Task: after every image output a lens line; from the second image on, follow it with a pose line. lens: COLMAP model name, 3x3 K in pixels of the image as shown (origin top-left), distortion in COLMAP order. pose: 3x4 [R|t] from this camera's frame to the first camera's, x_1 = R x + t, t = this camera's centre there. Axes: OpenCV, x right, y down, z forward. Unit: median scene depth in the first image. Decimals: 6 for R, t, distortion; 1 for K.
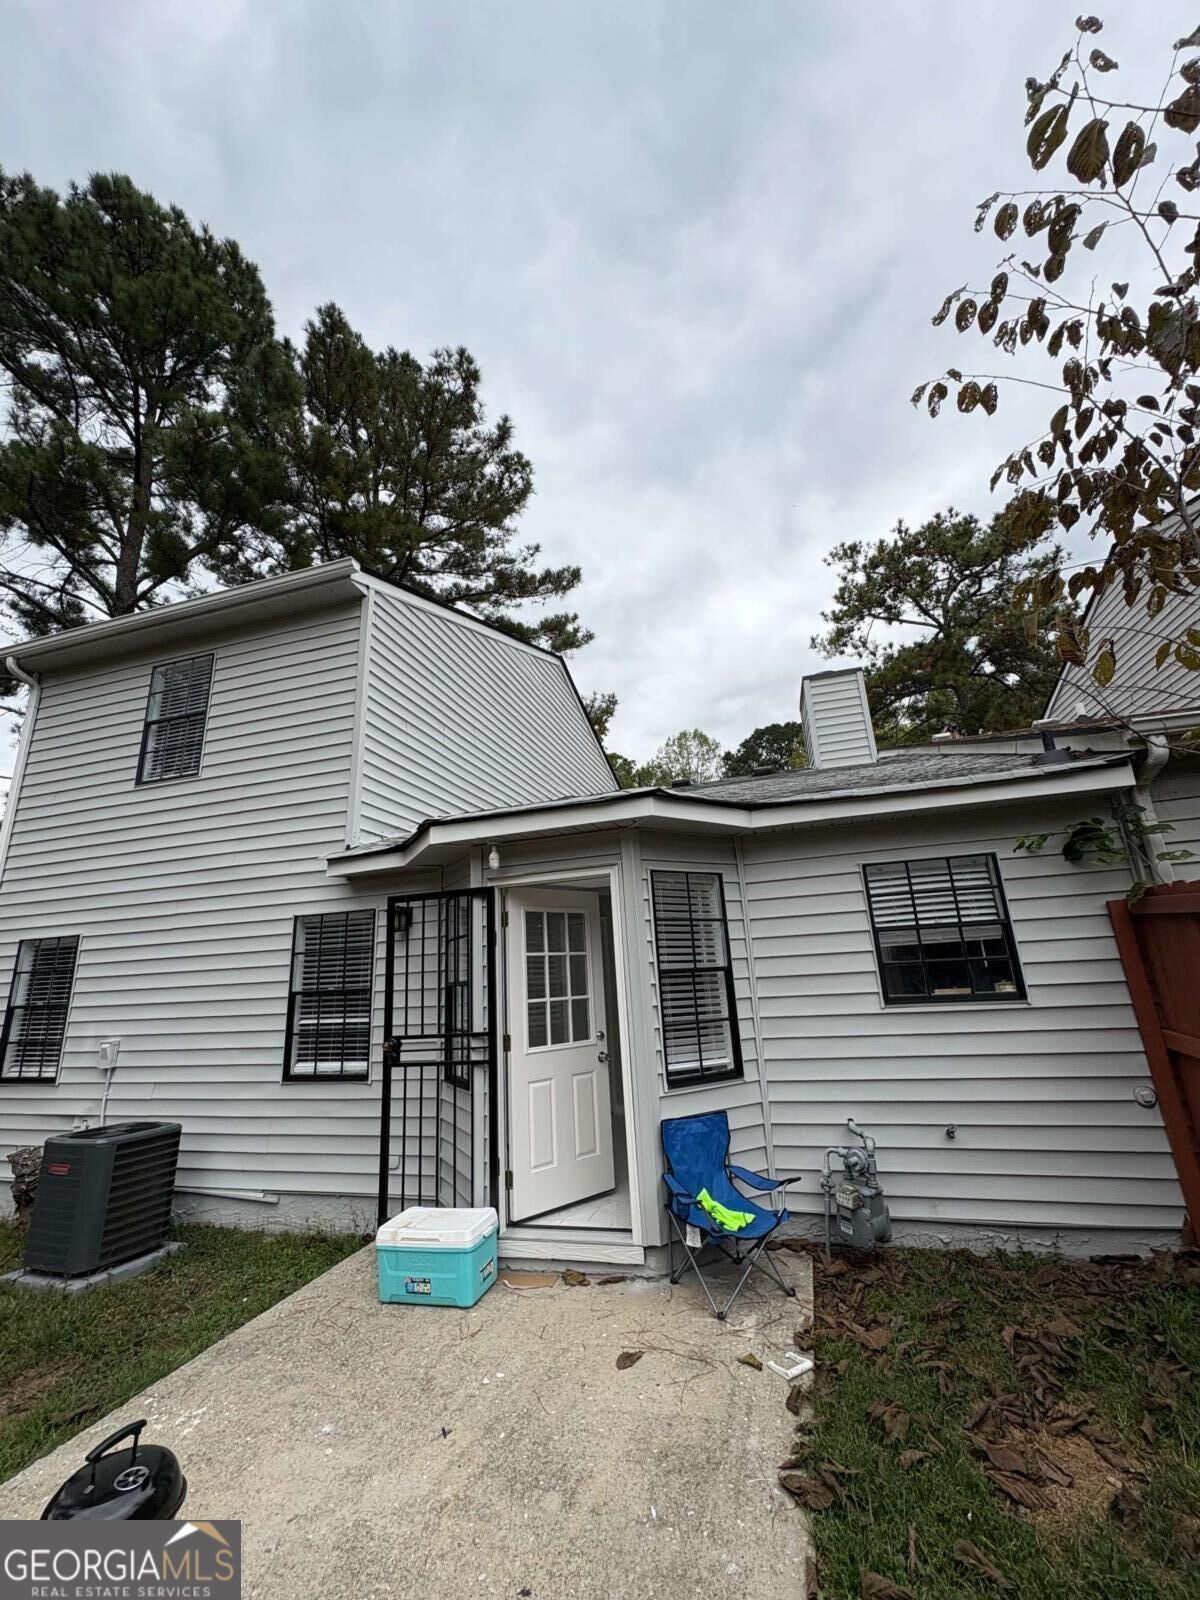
lens RADIAL K [[637.2, 0, 598.7], [0, 637.2, 801.9], [0, 0, 1]] dist [0.002123, -0.000283]
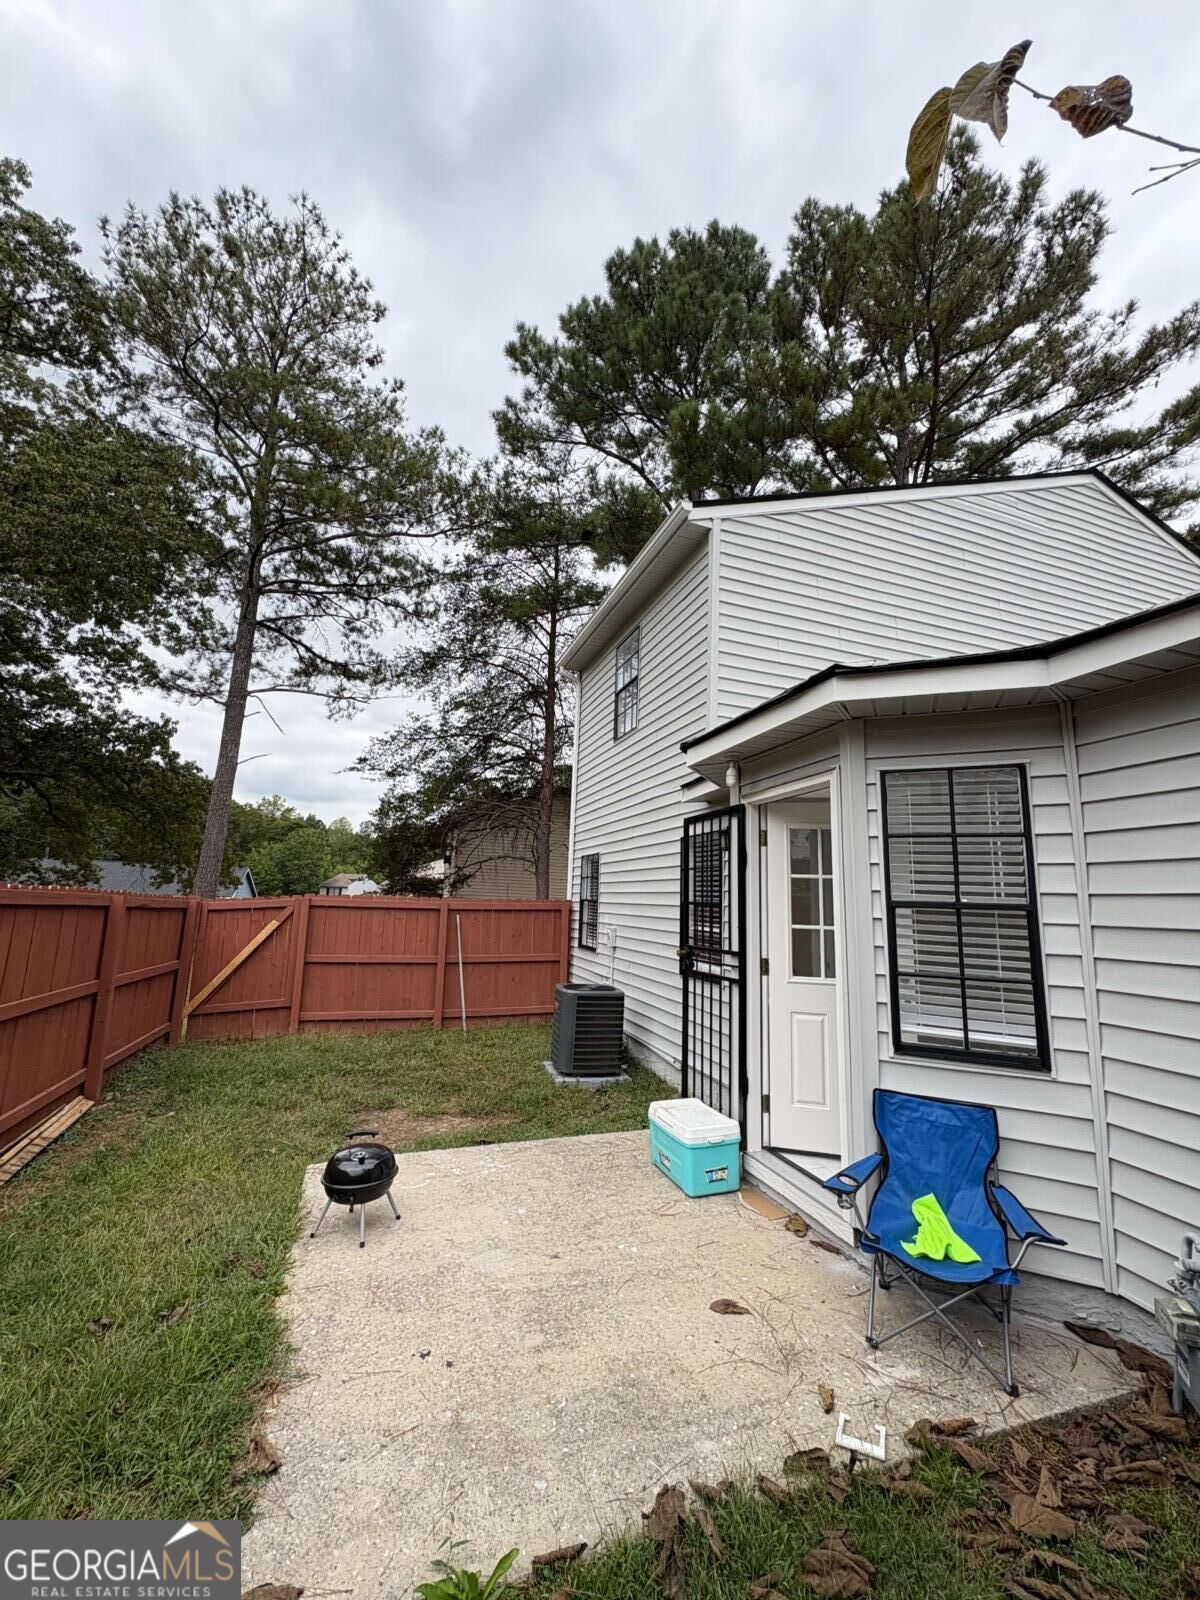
lens RADIAL K [[637.2, 0, 601.7], [0, 637.2, 801.0], [0, 0, 1]] dist [0.002123, -0.000283]
pose [[0.581931, -0.059436, -0.811063, 0.490147], [0.156038, 0.986956, 0.039630, 0.059379], [0.798128, -0.149619, 0.583615, 0.287126]]
